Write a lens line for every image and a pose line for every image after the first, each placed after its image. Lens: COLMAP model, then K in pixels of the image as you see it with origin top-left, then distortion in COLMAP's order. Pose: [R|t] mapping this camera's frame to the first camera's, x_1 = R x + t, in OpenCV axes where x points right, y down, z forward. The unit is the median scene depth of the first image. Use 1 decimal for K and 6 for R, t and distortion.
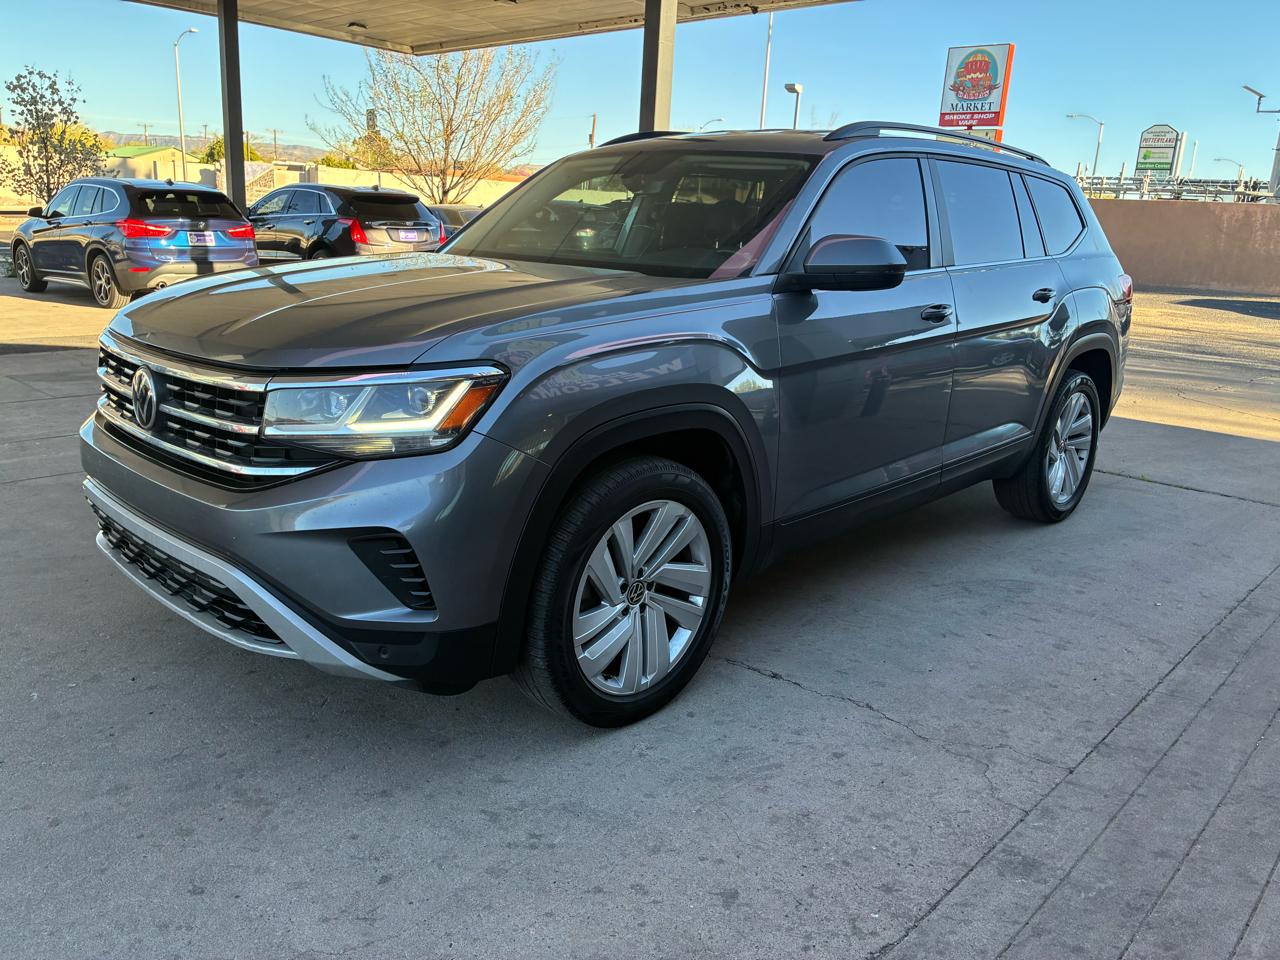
lens RADIAL K [[1000.6, 0, 655.4], [0, 1000.6, 477.6], [0, 0, 1]] dist [0.040690, -0.076480]
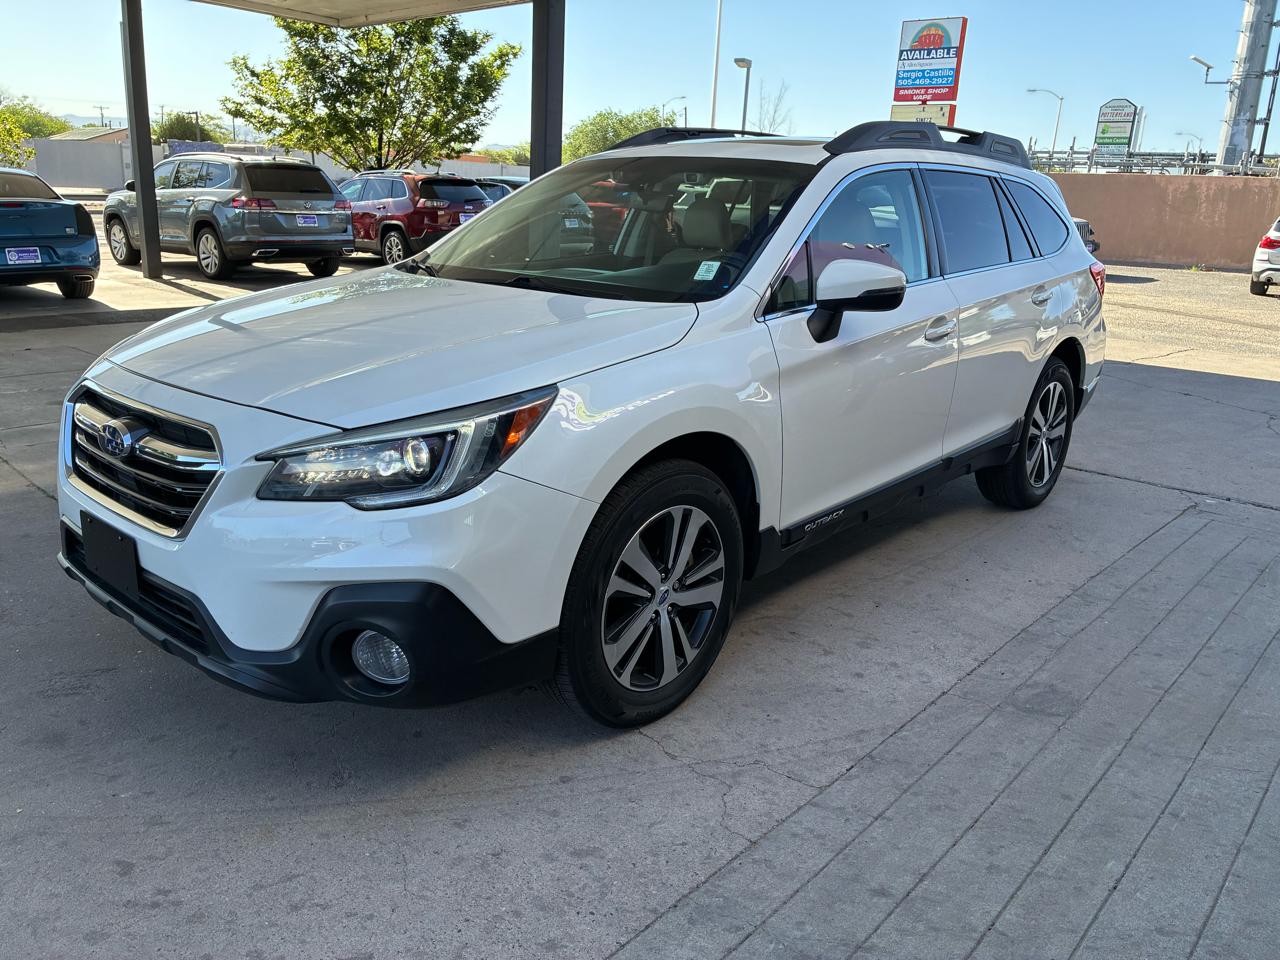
lens RADIAL K [[1000.6, 0, 652.6], [0, 1000.6, 481.6], [0, 0, 1]] dist [0.040690, -0.076480]
pose [[0.999459, -0.016508, 0.028462, 0.228823], [0.015835, 0.999593, 0.023719, -0.009661], [-0.028842, -0.023256, 0.999313, 0.102206]]
